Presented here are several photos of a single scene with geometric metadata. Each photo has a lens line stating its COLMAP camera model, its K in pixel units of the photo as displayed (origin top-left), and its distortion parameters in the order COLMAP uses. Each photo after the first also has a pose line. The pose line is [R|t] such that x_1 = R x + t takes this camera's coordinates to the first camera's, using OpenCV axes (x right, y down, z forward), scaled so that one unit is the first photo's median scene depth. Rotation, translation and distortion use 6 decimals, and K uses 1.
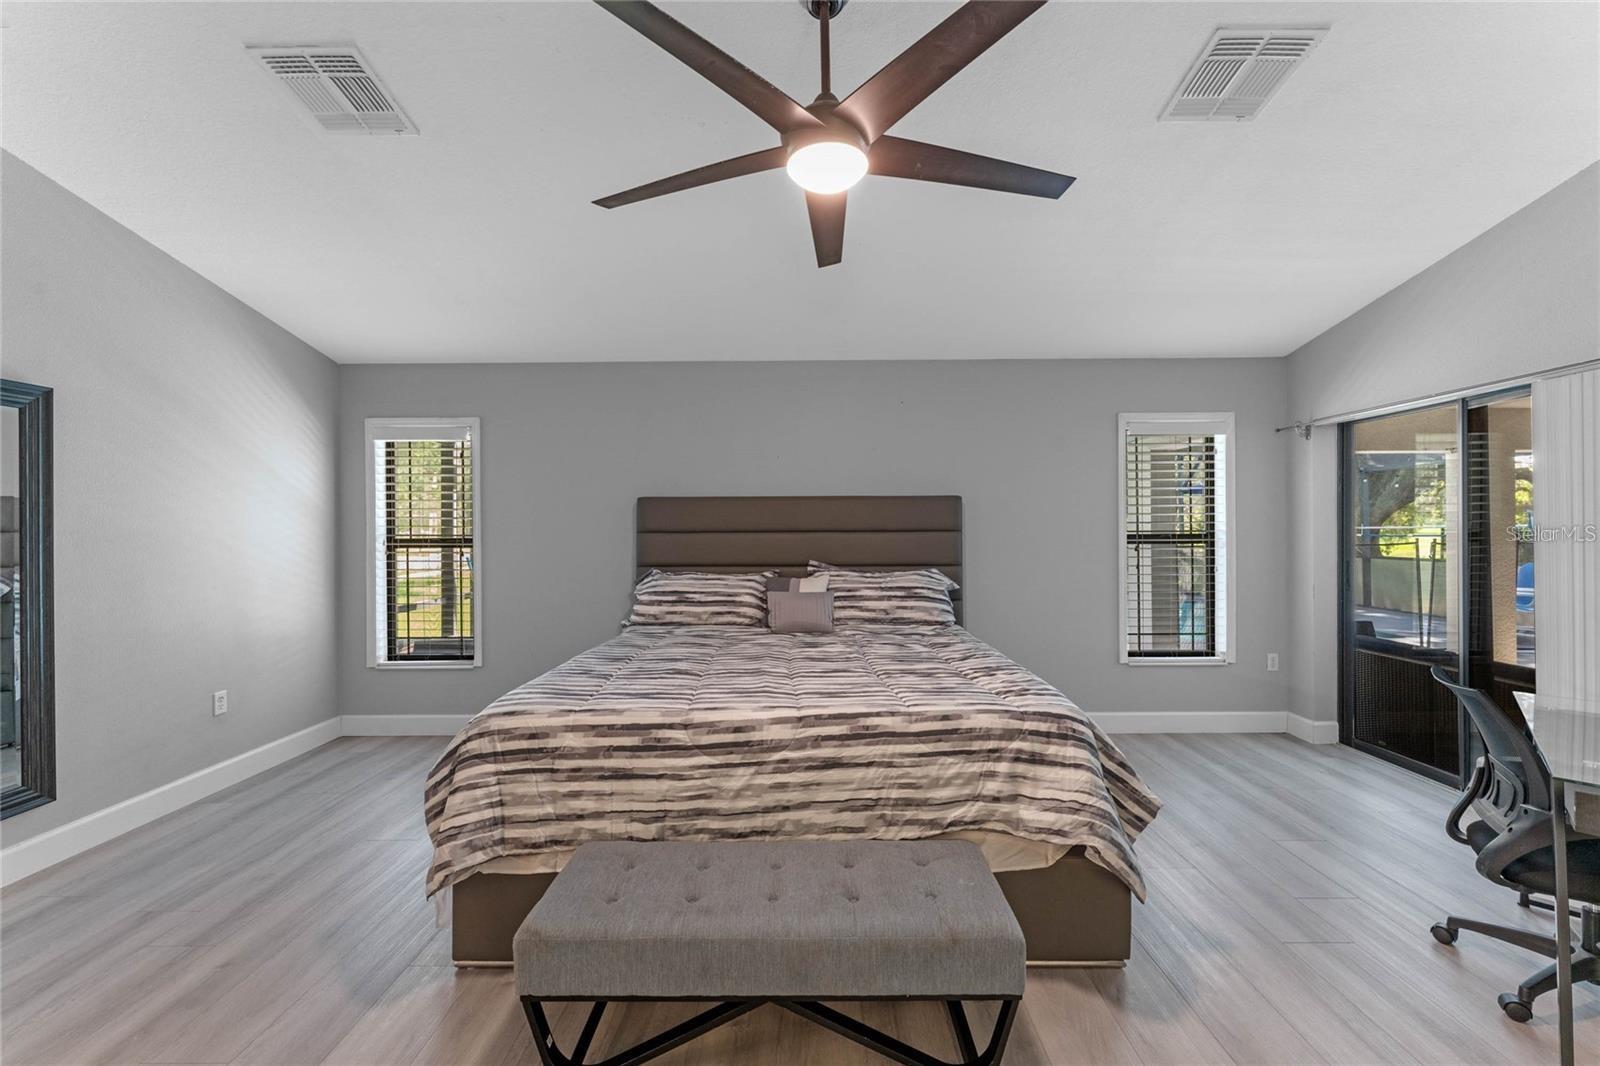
lens RADIAL K [[644.7, 0, 795.4], [0, 644.7, 531.0], [0, 0, 1]] dist [0.000653, -0.000123]
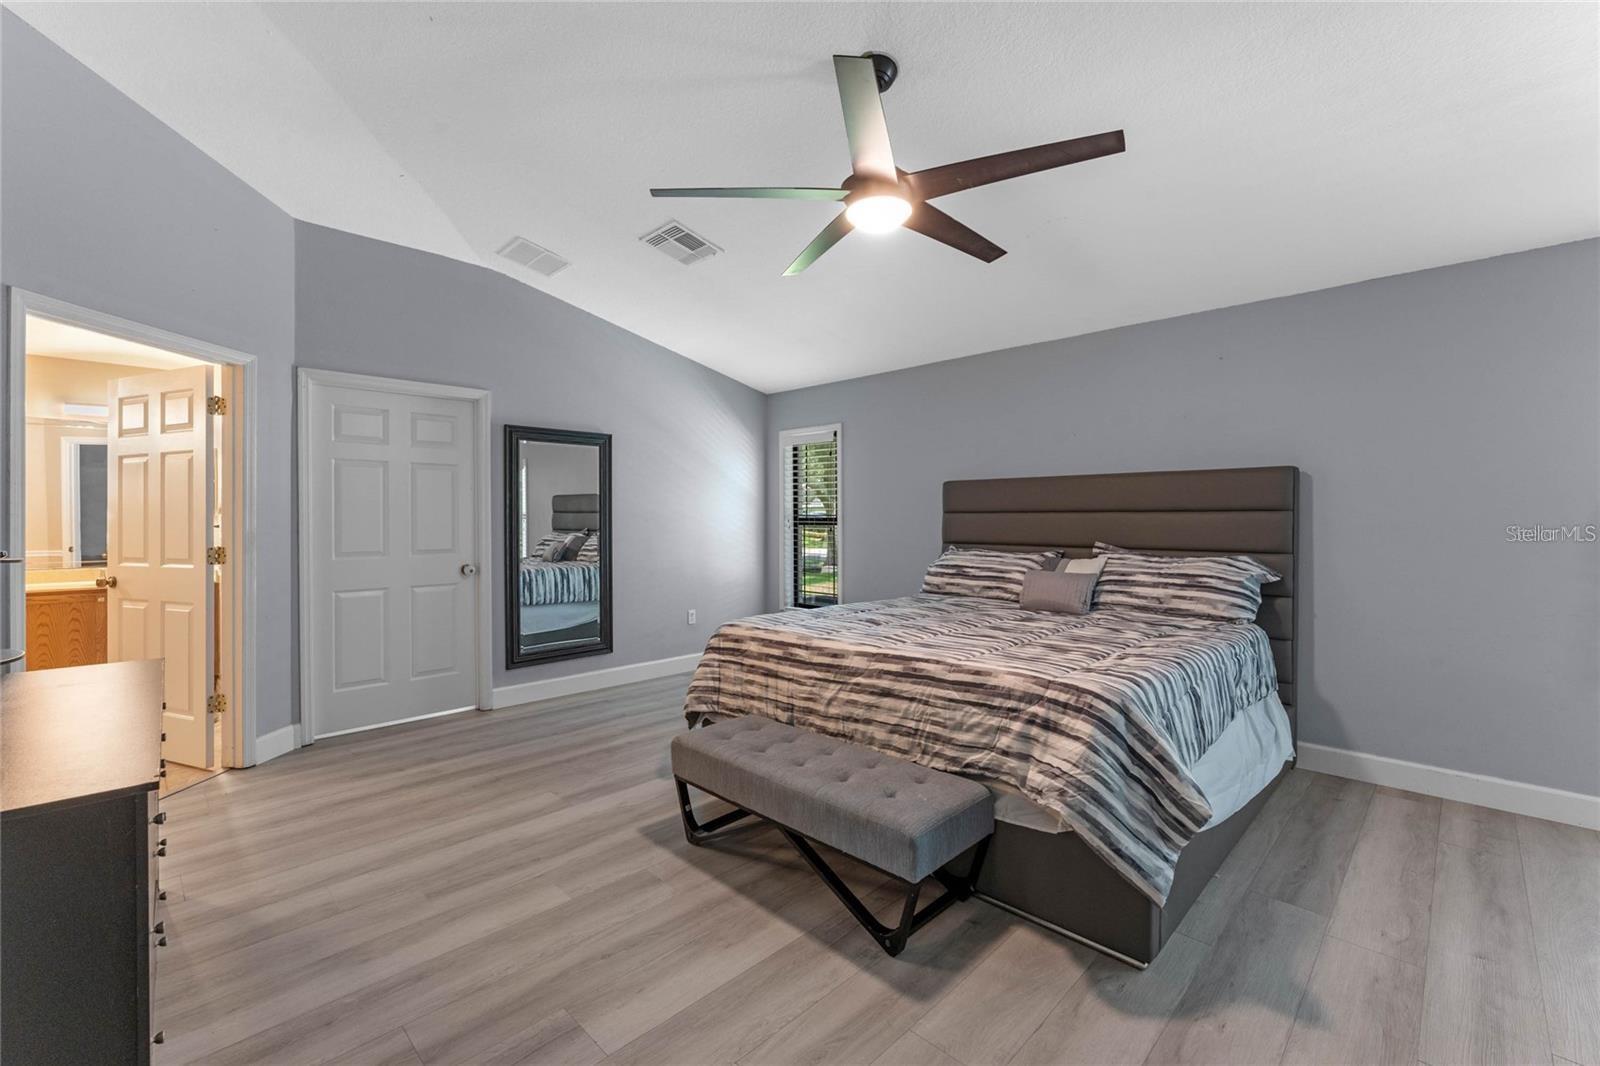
lens RADIAL K [[682.2, 0, 799.8], [0, 682.2, 524.2], [0, 0, 1]] dist [-0.000577, 0.000021]
pose [[0.712915, 0.011149, -0.701161, 0.841666], [-0.005928, 0.999934, 0.009871, 0.024805], [0.701225, -0.002881, 0.712934, -0.049588]]
